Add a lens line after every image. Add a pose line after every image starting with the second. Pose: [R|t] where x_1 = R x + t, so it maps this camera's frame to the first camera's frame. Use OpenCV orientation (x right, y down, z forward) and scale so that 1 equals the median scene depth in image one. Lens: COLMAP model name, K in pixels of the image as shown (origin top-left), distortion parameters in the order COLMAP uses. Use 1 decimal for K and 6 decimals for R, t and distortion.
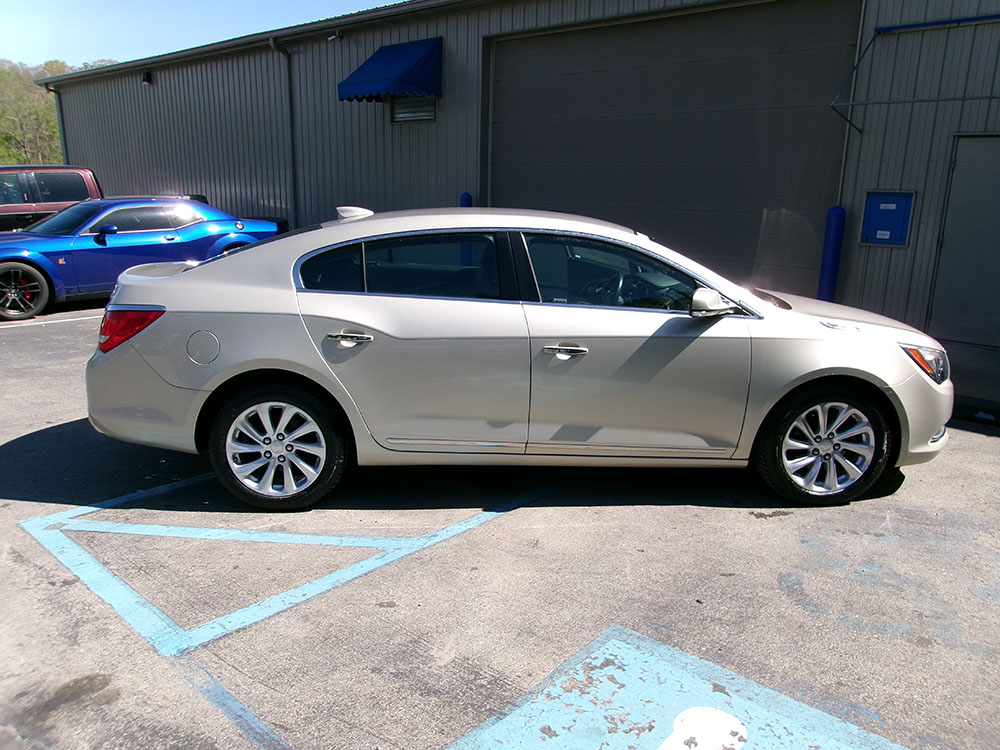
lens RADIAL K [[781.1, 0, 500.0], [0, 781.1, 375.0], [0, 0, 1]] dist [-0.006934, 0.005120]
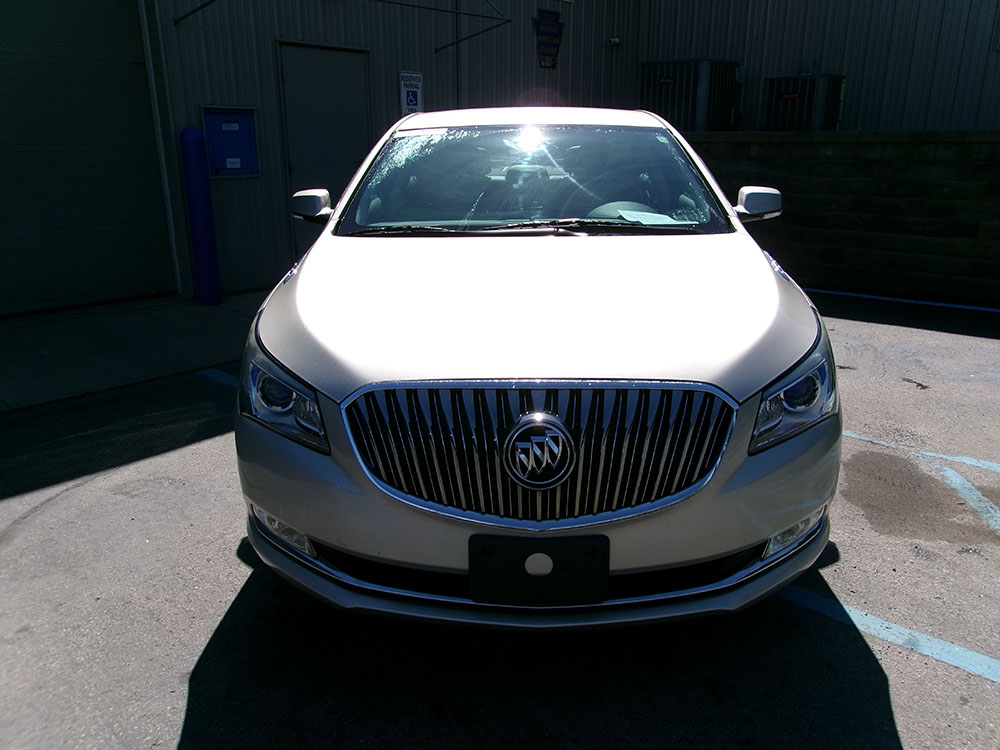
lens RADIAL K [[779.0, 0, 504.7], [0, 779.0, 377.4], [0, 0, 1]] dist [-0.029639, 0.078802]
pose [[-0.023258, -0.309303, 0.950679, -0.708962], [0.243811, 0.920469, 0.305439, -0.317672], [-0.969544, 0.238890, 0.054003, 1.534869]]
